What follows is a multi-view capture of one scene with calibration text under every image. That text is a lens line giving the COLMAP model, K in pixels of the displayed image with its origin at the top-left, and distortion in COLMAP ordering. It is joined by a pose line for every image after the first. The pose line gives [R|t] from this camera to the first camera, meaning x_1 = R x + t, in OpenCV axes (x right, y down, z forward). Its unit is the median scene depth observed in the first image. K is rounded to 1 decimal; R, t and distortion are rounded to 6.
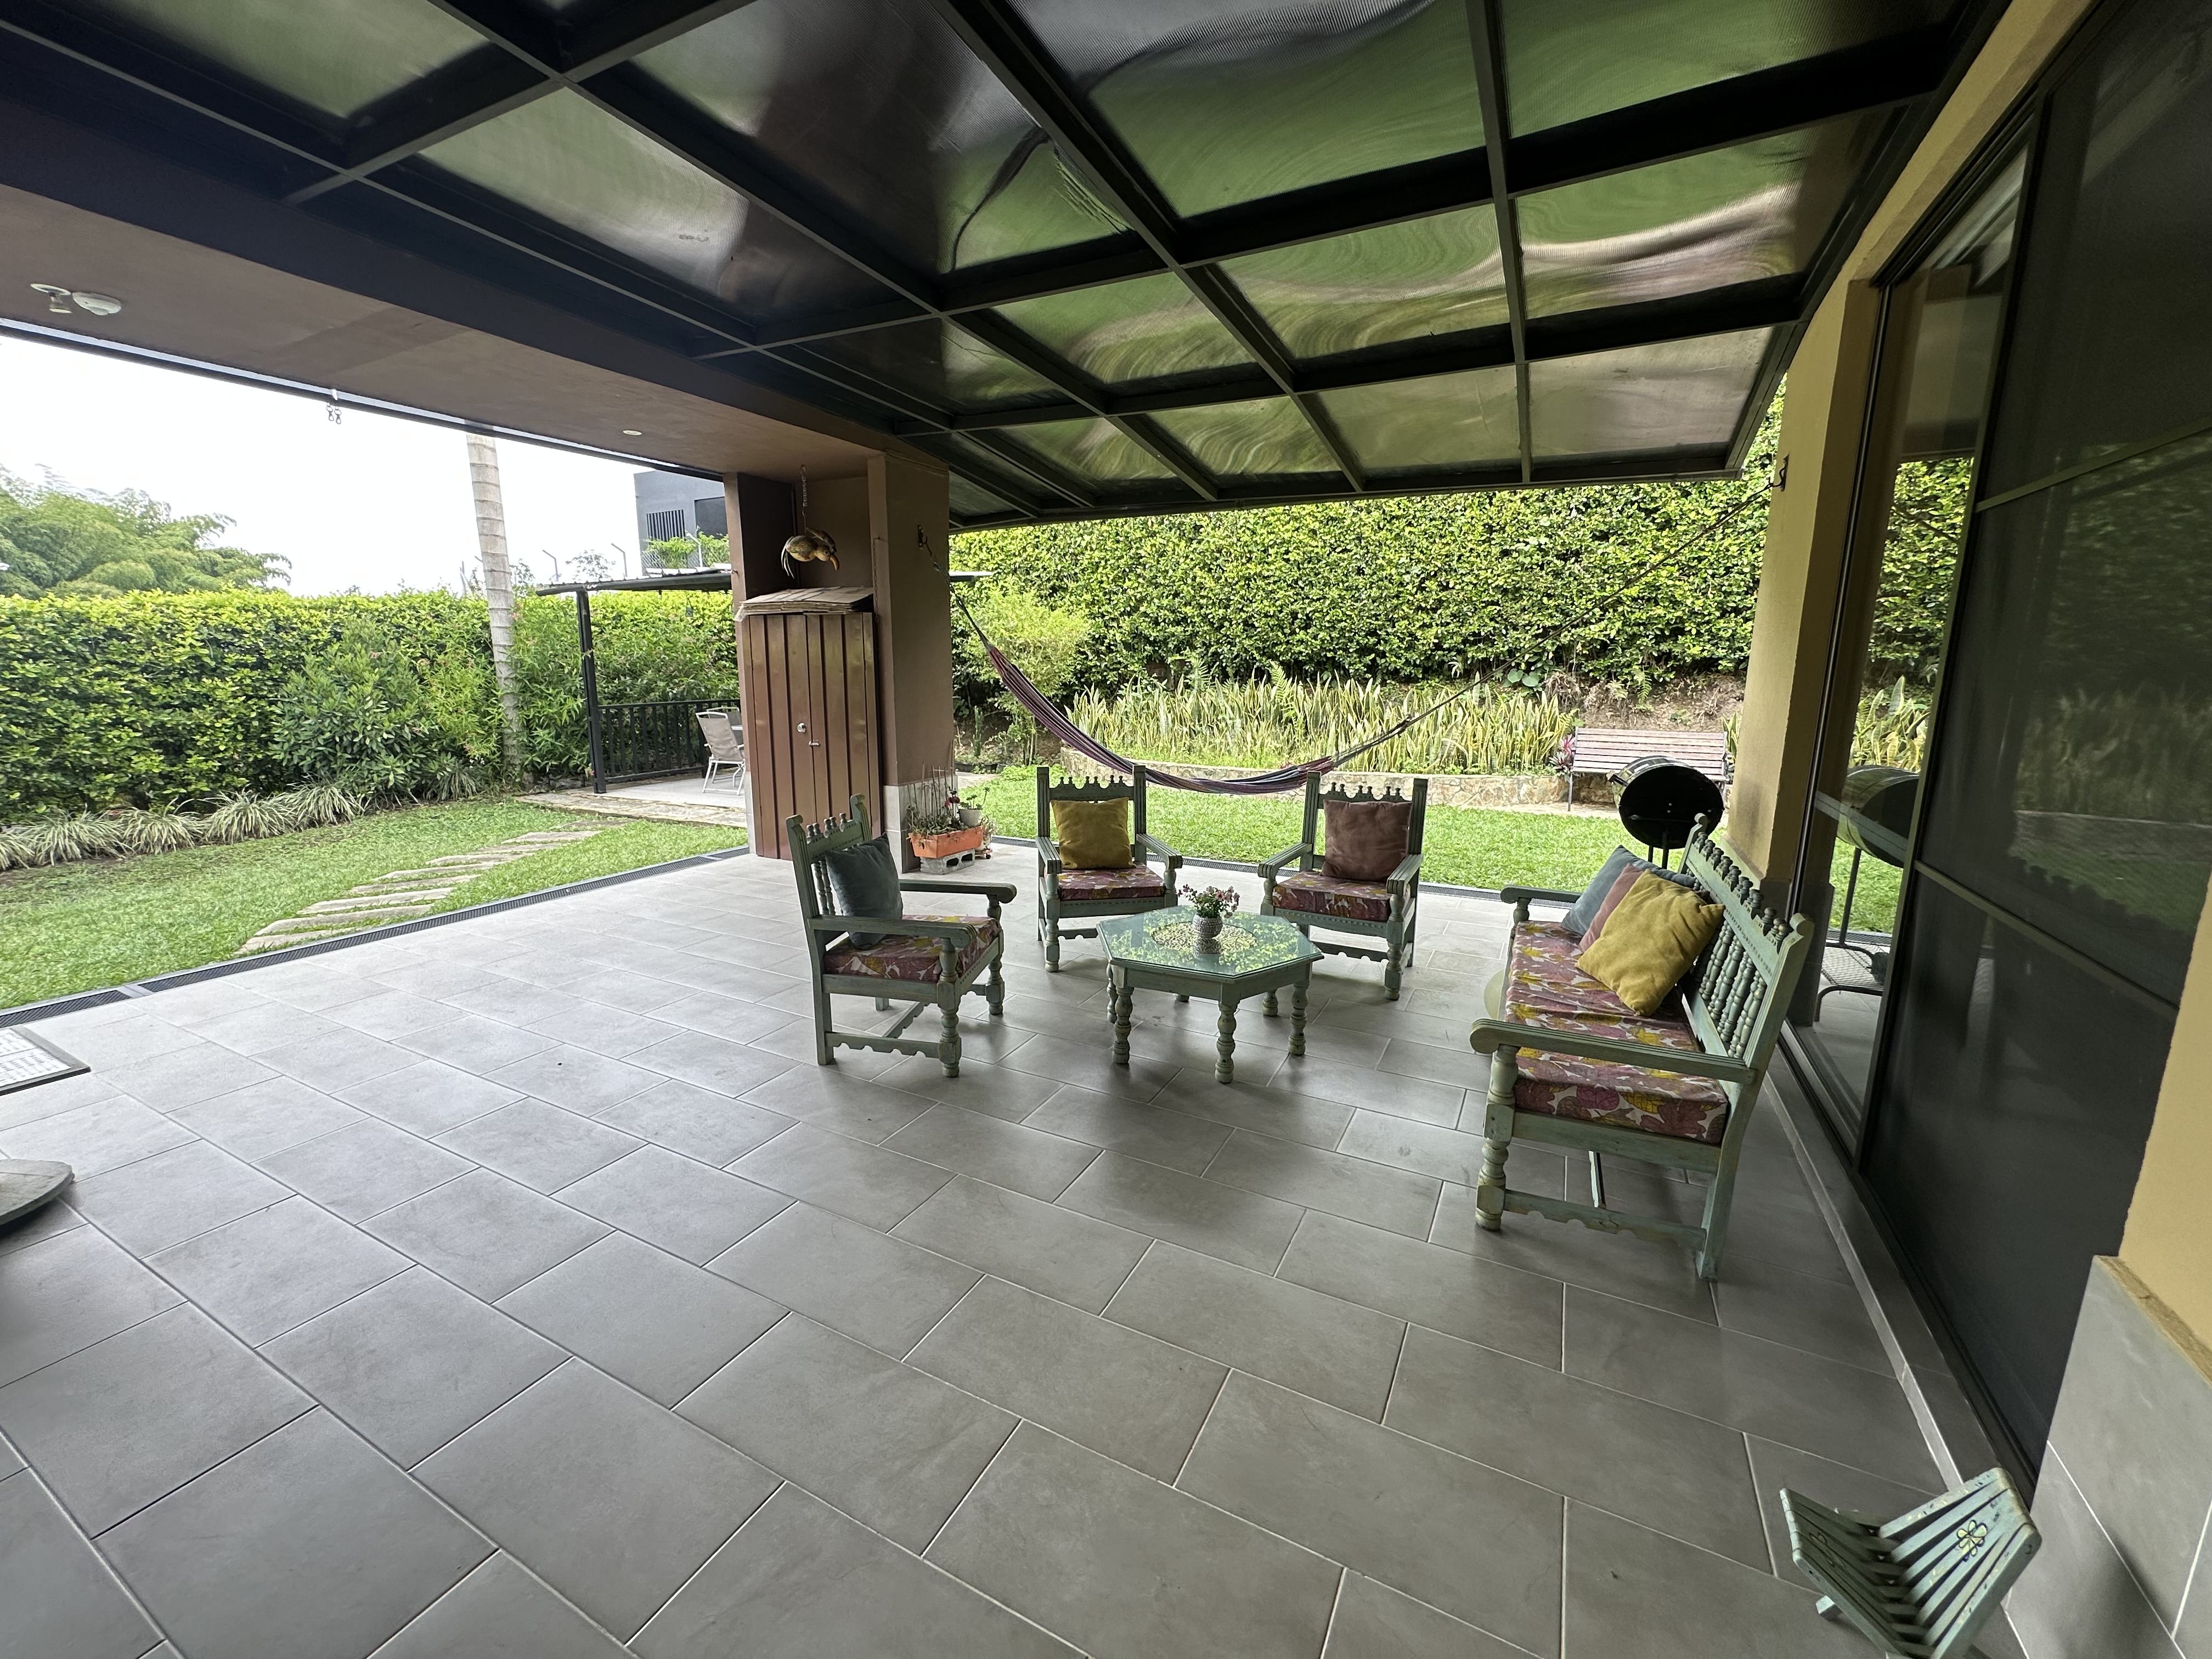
lens RADIAL K [[880.5, 0, 1102.0], [0, 880.5, 830.0], [0, 0, 1]] dist [-0.005295, 0.001397]
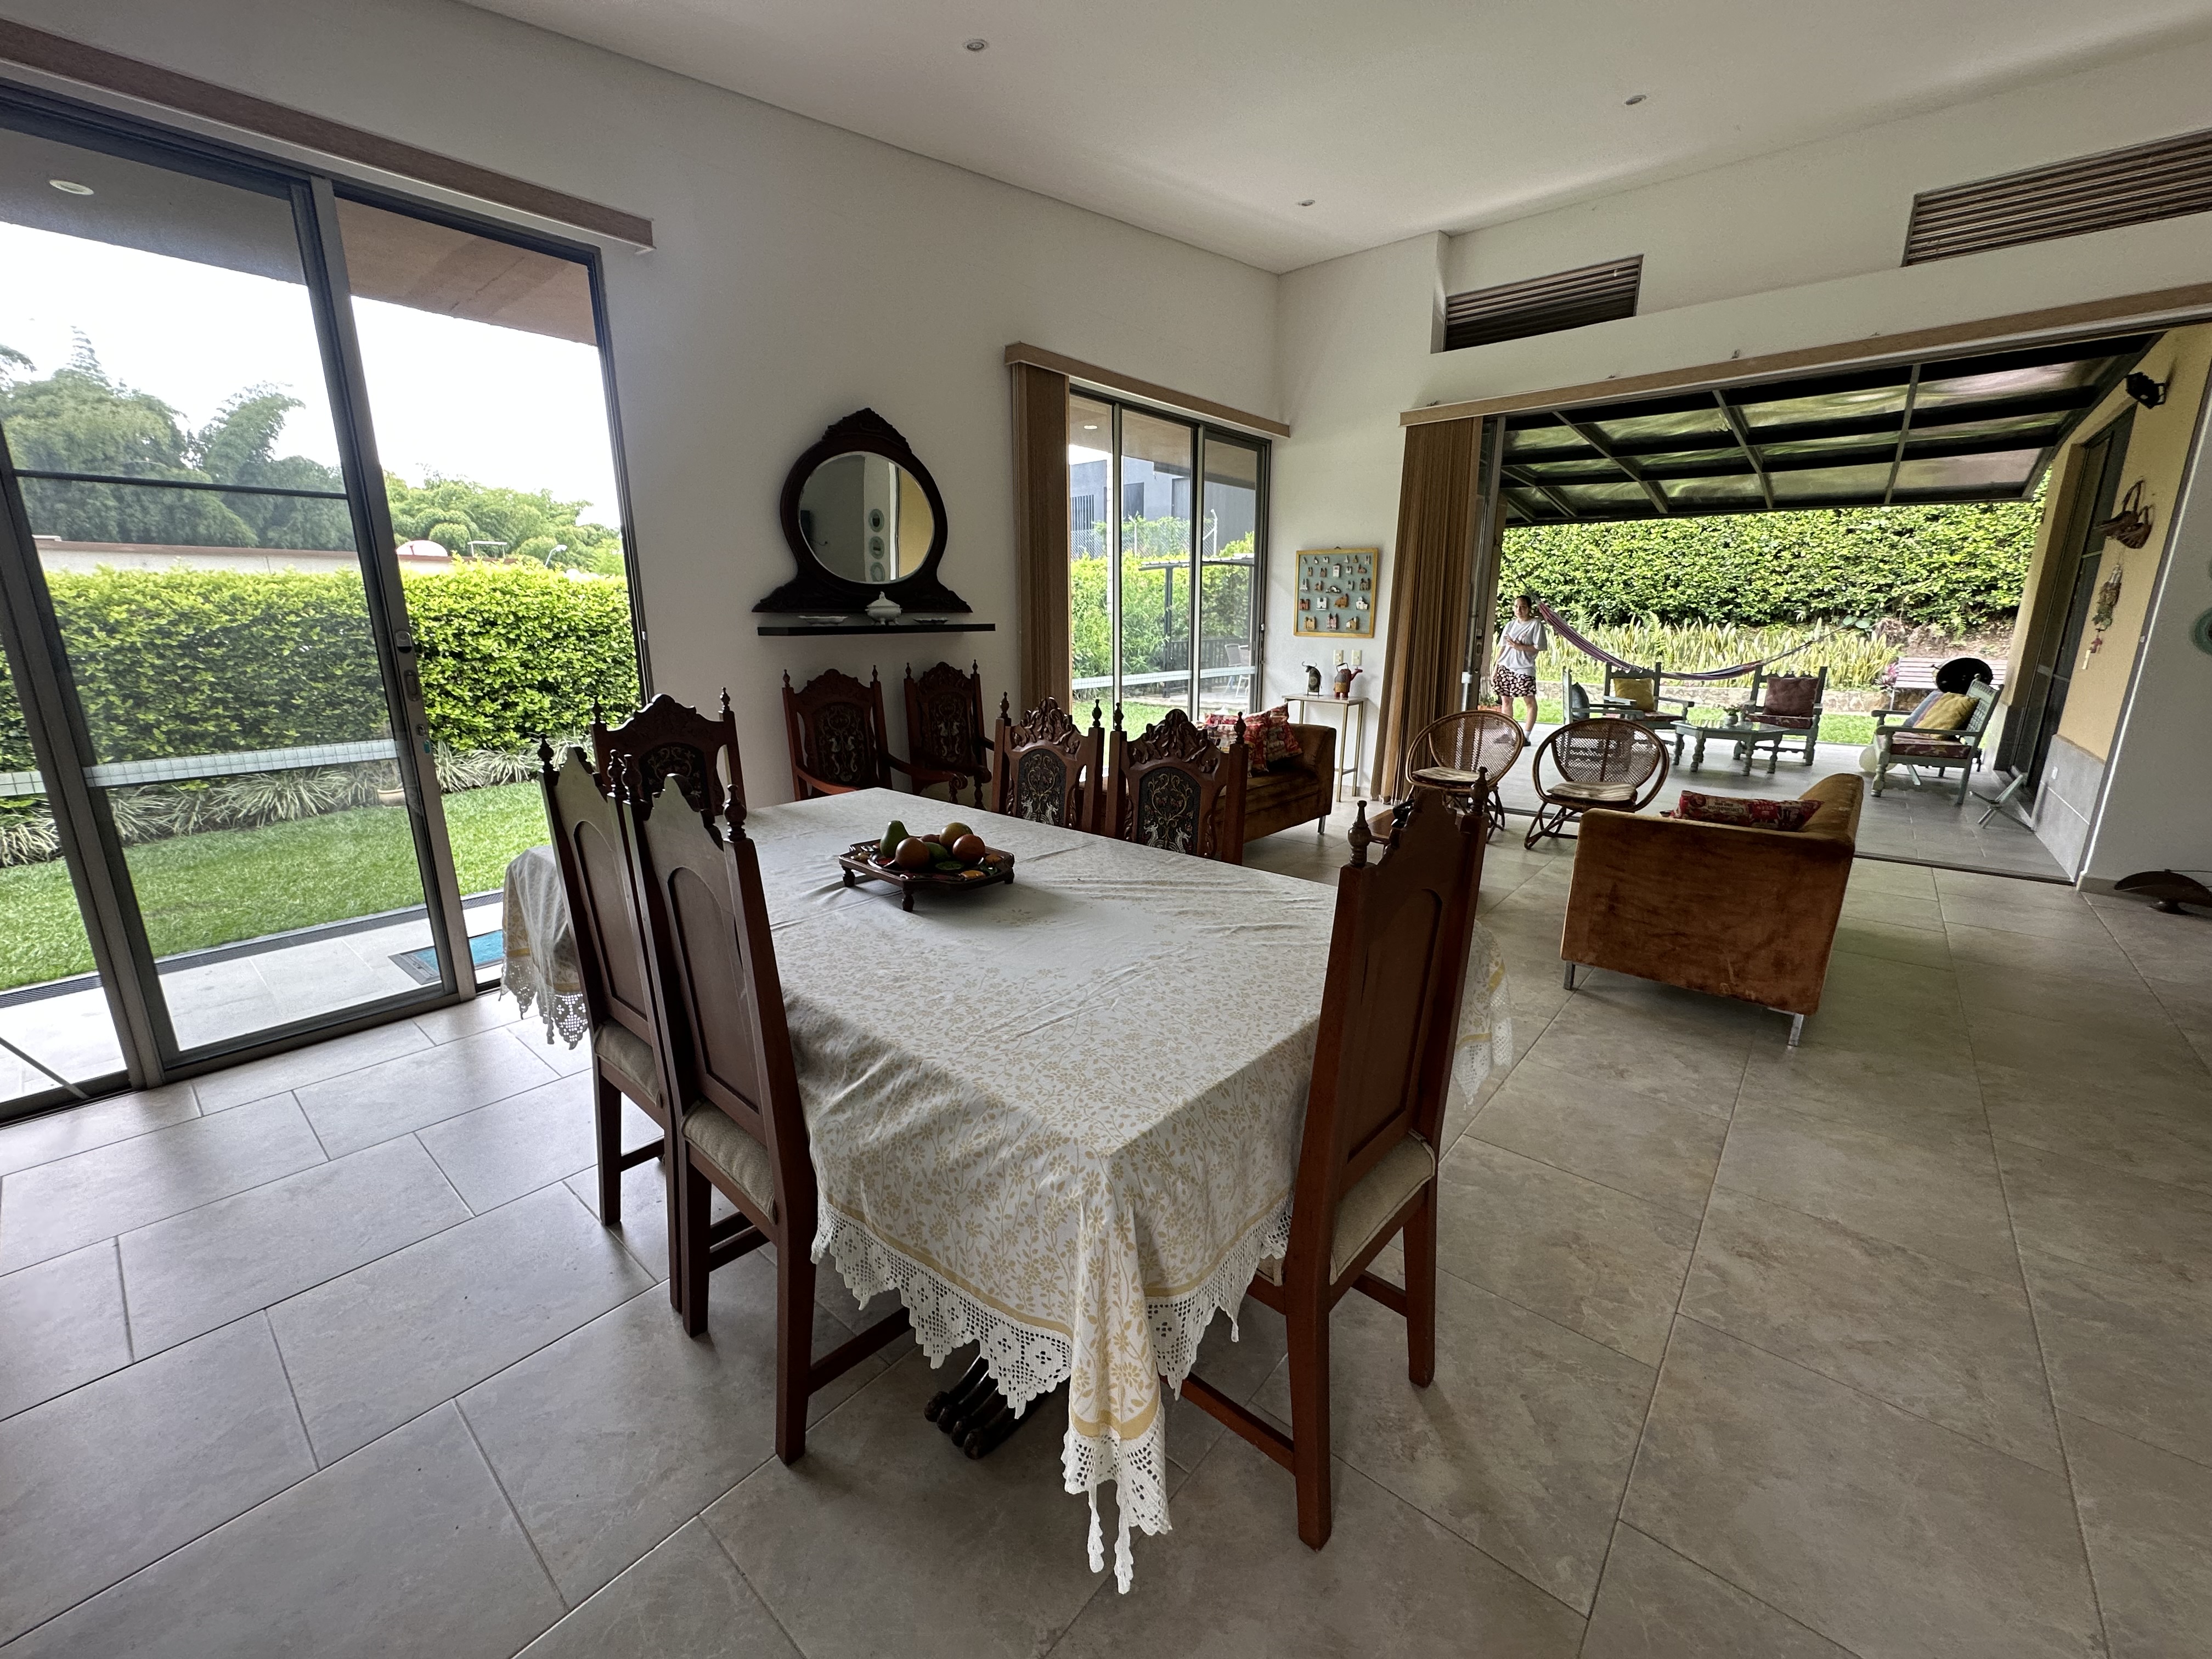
lens RADIAL K [[880.5, 0, 1104.5], [0, 880.5, 828.9], [0, 0, 1]] dist [-0.005295, 0.001397]
pose [[0.975779, 0.046690, -0.213718, -0.362912], [-0.035920, 0.997895, 0.054002, 0.118896], [0.215789, -0.045018, 0.975402, -0.611057]]
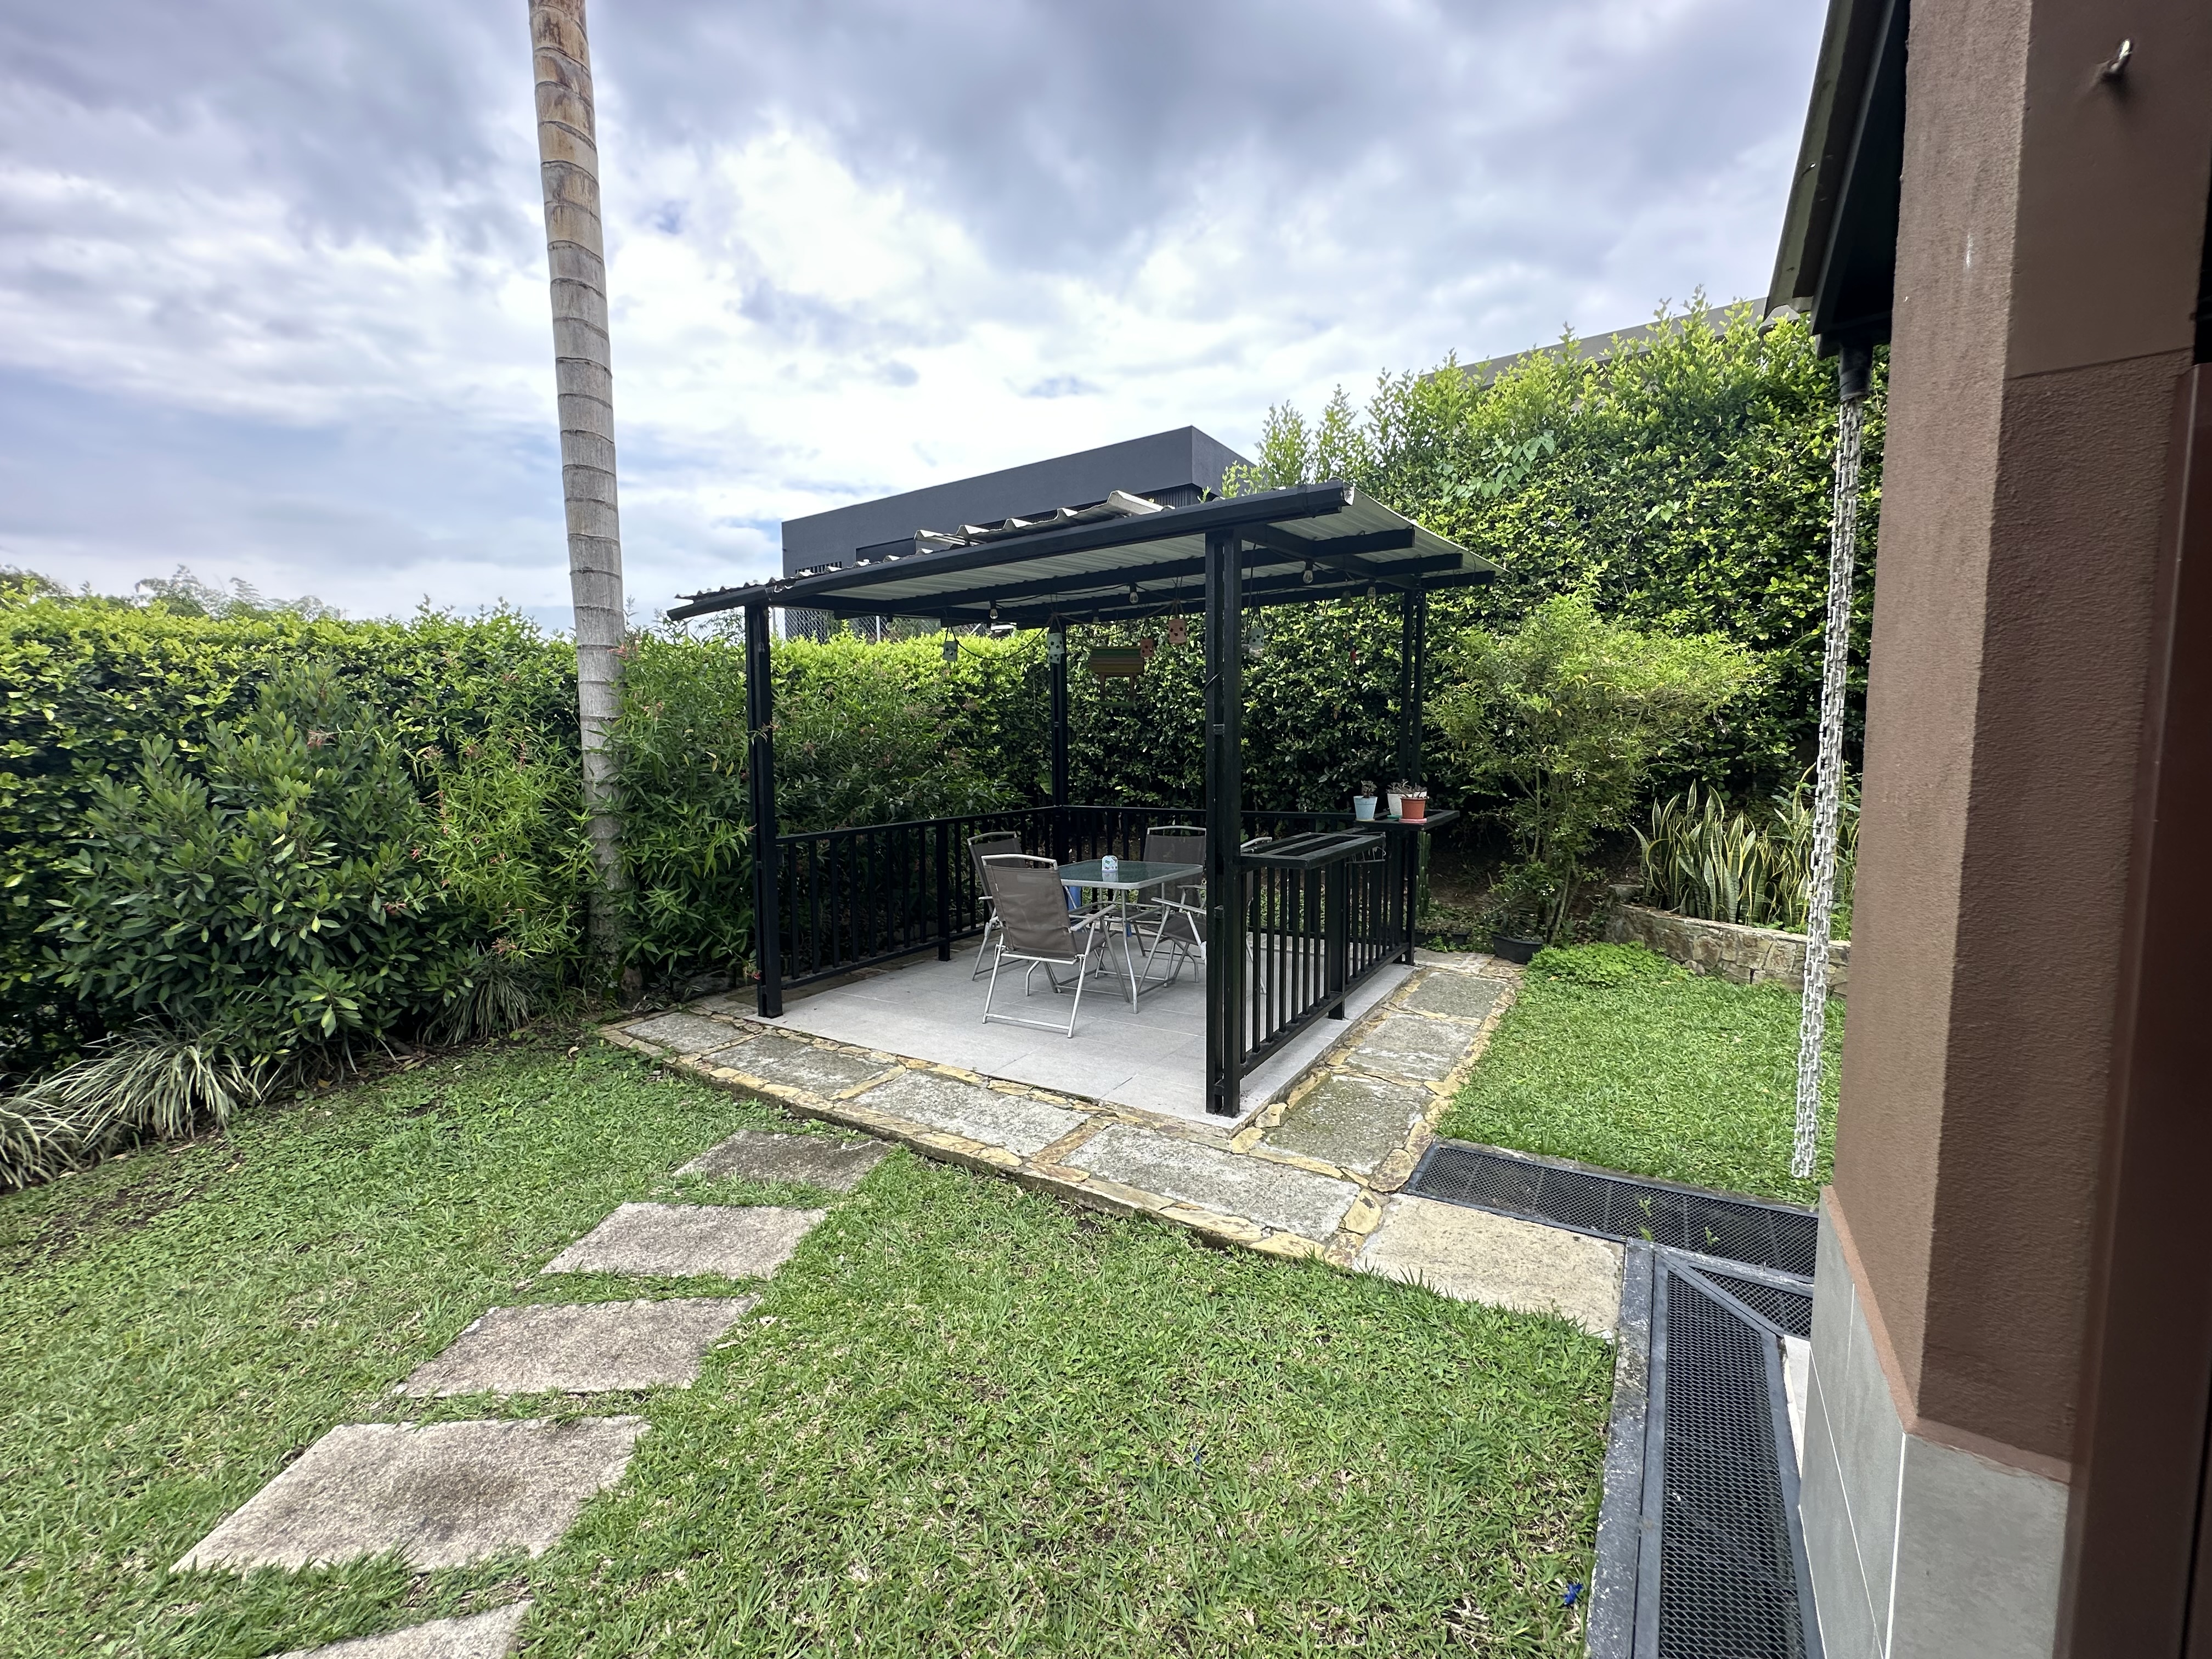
lens RADIAL K [[880.5, 0, 1097.2], [0, 880.5, 829.8], [0, 0, 1]] dist [-0.005295, 0.001397]
pose [[0.995082, -0.001886, -0.099035, -0.374974], [-0.007585, 0.995433, -0.095165, -0.108948], [0.098762, 0.095448, 0.990523, 0.576131]]
